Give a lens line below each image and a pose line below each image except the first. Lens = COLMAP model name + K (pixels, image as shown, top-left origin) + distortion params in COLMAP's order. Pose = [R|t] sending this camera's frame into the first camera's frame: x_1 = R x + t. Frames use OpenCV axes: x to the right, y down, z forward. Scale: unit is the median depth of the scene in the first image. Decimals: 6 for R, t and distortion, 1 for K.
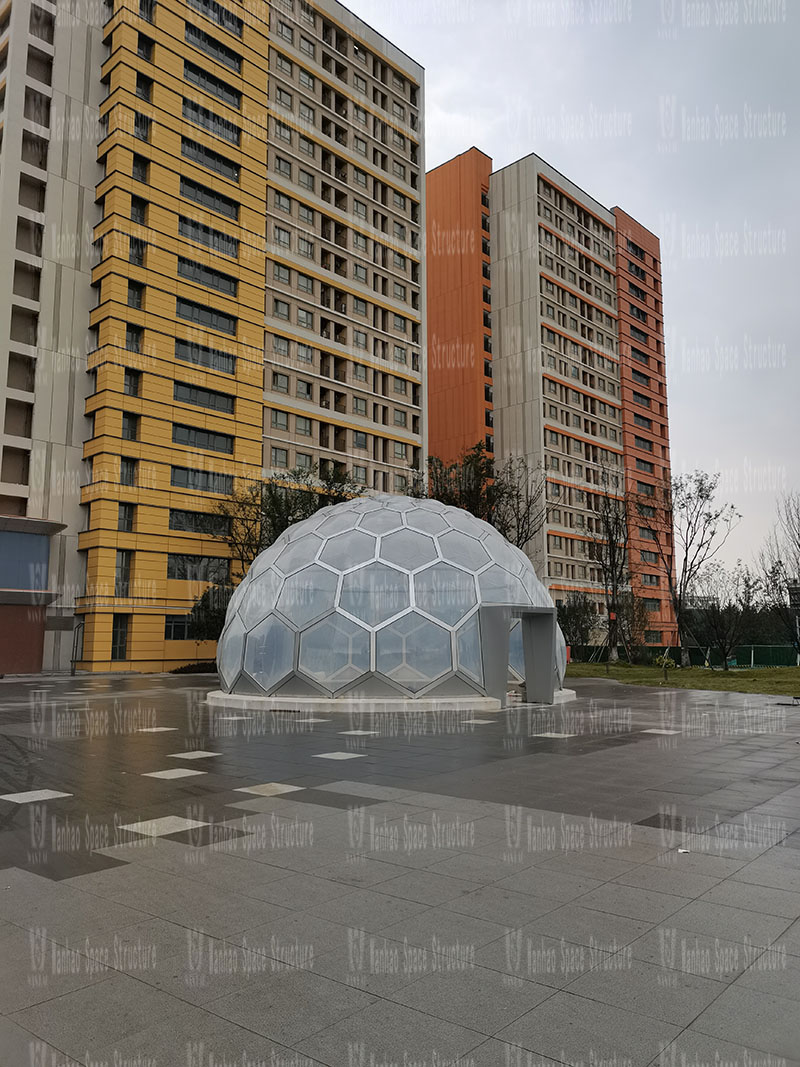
lens RADIAL K [[813.7, 0, 400.0], [0, 813.7, 533.5], [0, 0, 1]] dist [0.081022, -0.075342]
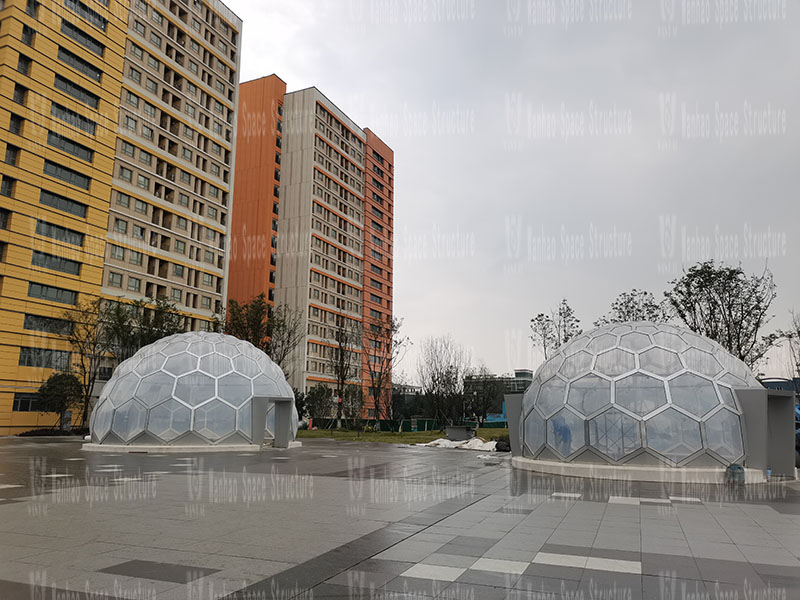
lens RADIAL K [[610.1, 0, 400.0], [0, 610.1, 300.0], [0, 0, 1]] dist [0.081022, -0.075342]
pose [[0.948347, 0.074633, 0.308331, -0.009536], [-0.057562, 0.996281, -0.064109, -0.017157], [-0.311969, 0.043049, 0.949116, -0.130273]]
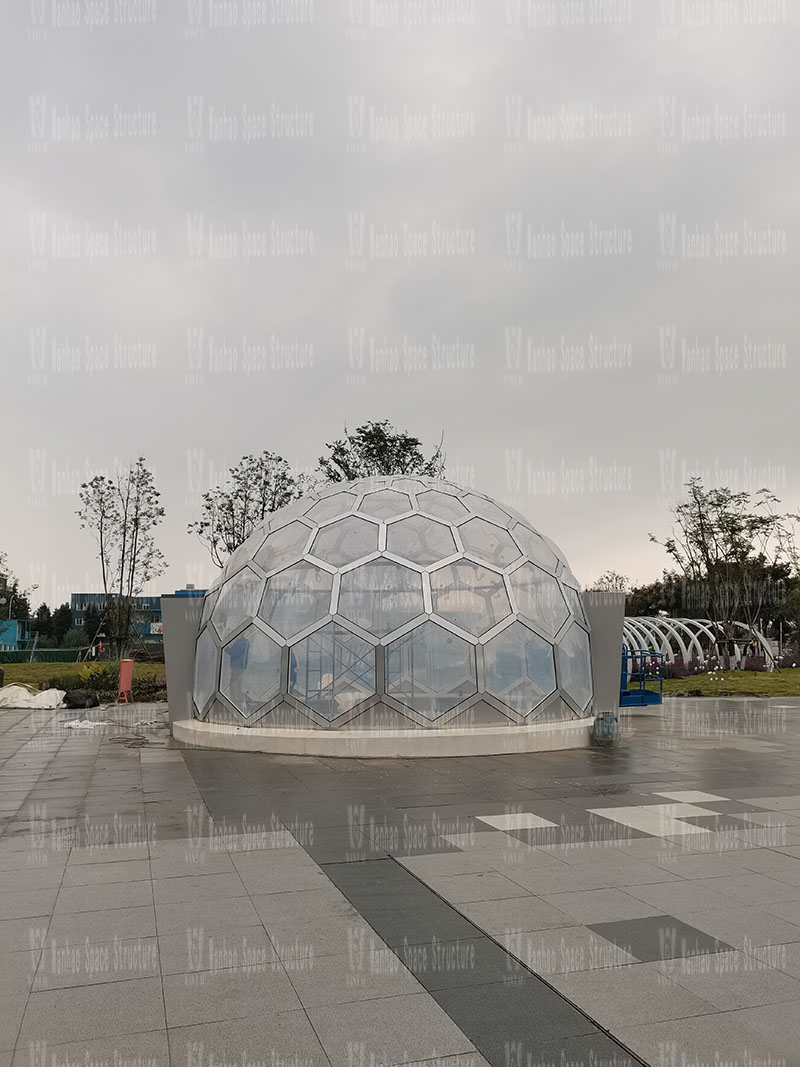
lens RADIAL K [[813.7, 0, 400.0], [0, 813.7, 533.5], [0, 0, 1]] dist [0.081022, -0.075342]
pose [[0.540826, 0.118540, 0.832739, 0.015880], [-0.112404, 0.991325, -0.068114, 0.023450], [-0.833590, -0.056765, 0.549459, 0.169699]]
